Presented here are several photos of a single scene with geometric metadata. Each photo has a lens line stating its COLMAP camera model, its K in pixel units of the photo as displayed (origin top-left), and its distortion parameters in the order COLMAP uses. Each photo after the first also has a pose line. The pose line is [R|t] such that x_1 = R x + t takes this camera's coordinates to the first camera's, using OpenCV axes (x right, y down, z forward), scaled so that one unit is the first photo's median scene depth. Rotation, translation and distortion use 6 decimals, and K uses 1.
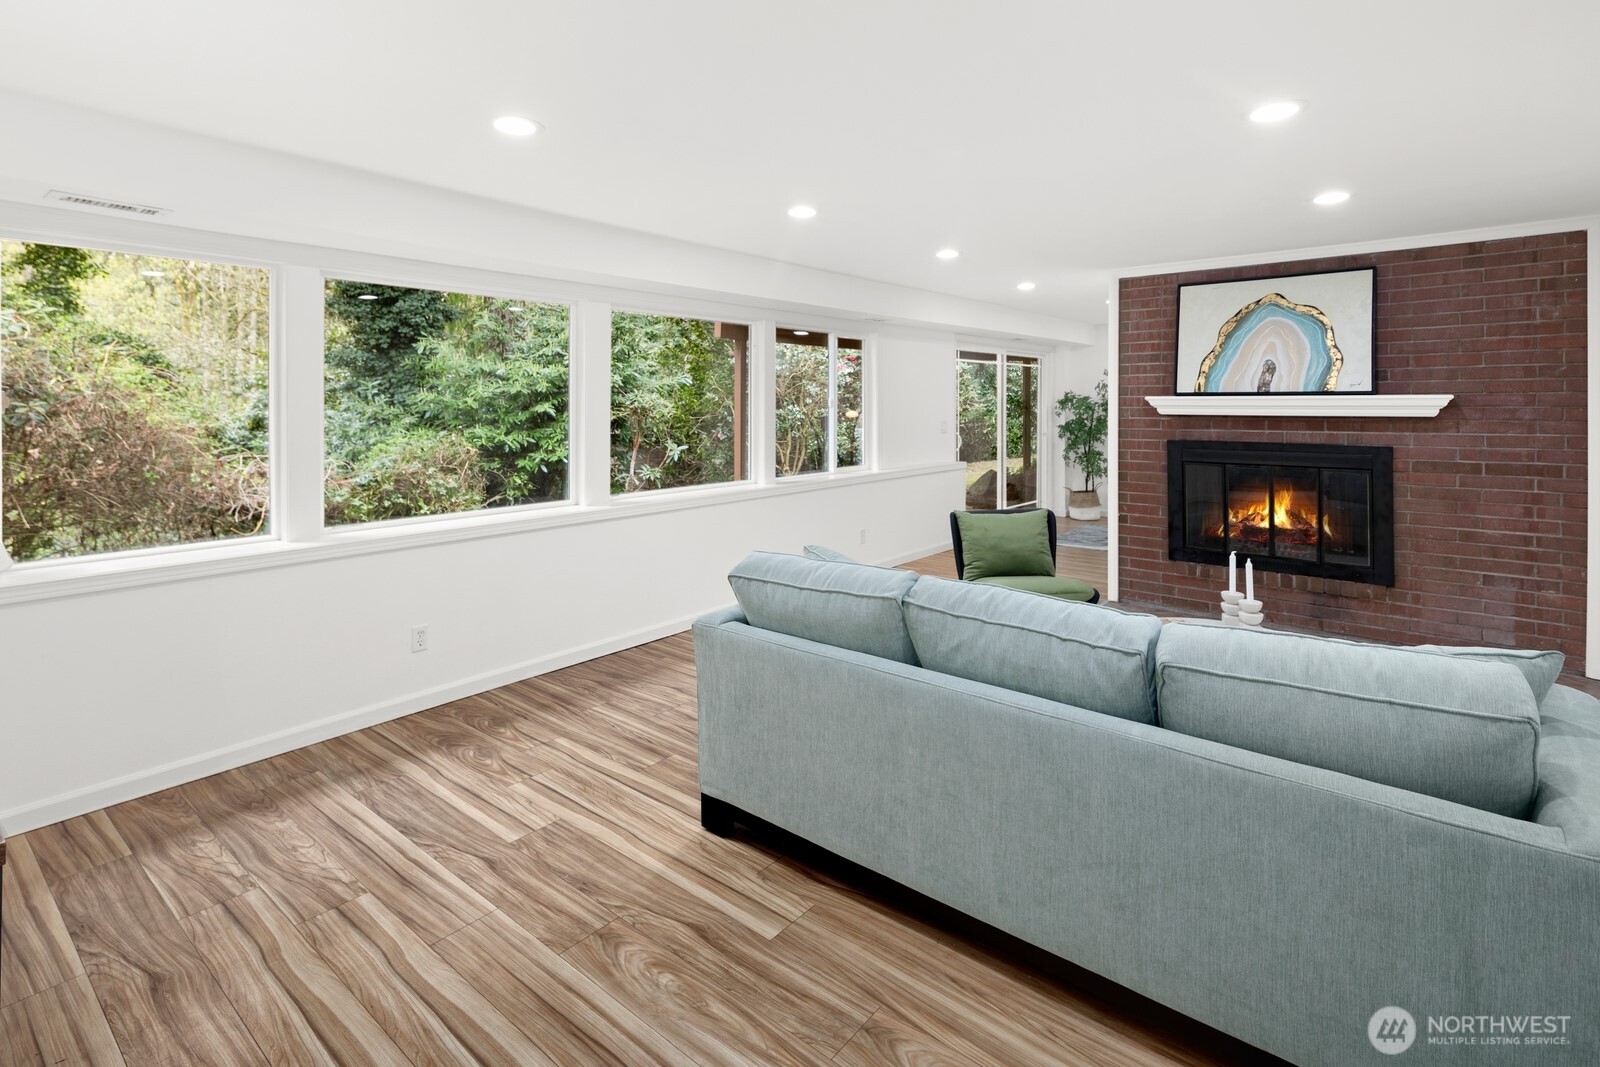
lens RADIAL K [[781.1, 0, 794.9], [0, 781.1, 418.1], [0, 0, 1]] dist [0.003649, -0.000979]
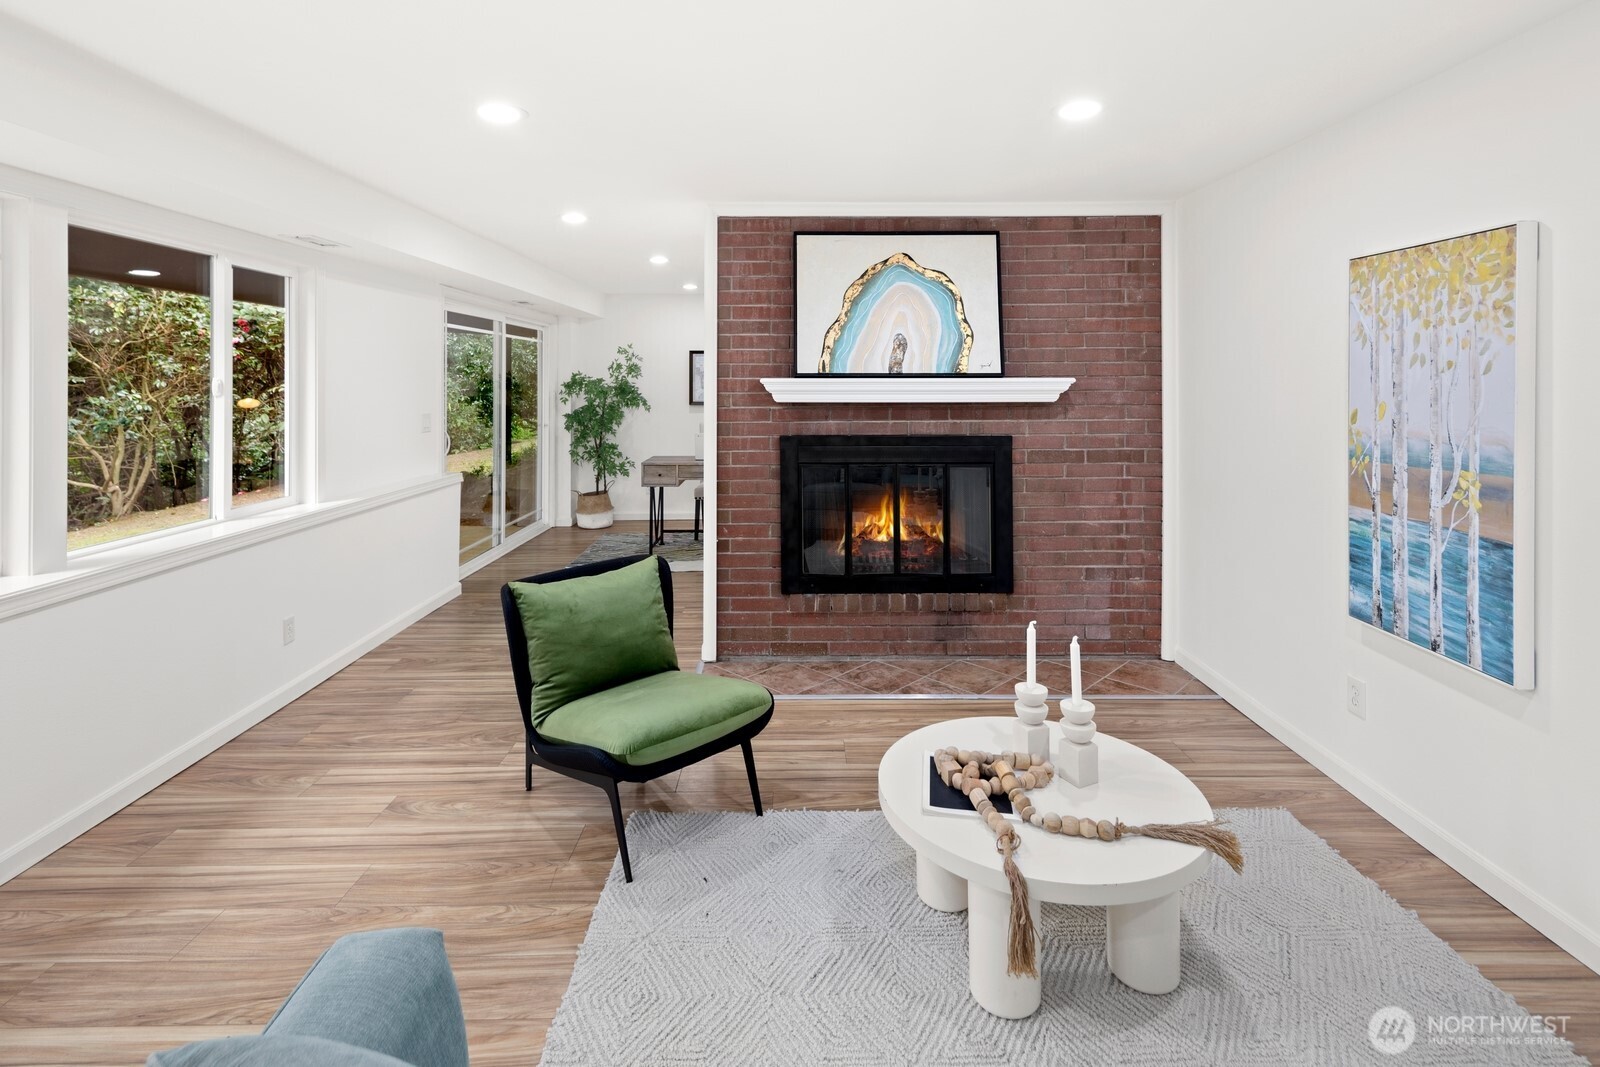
lens RADIAL K [[787.4, 0, 801.5], [0, 787.4, 381.8], [0, 0, 1]] dist [0.010725, -0.000063]
pose [[0.764787, 0.002846, 0.644277, 0.001784], [0.013021, 0.999718, -0.019874, -0.009837], [-0.644151, 0.023588, 0.764534, 0.439500]]
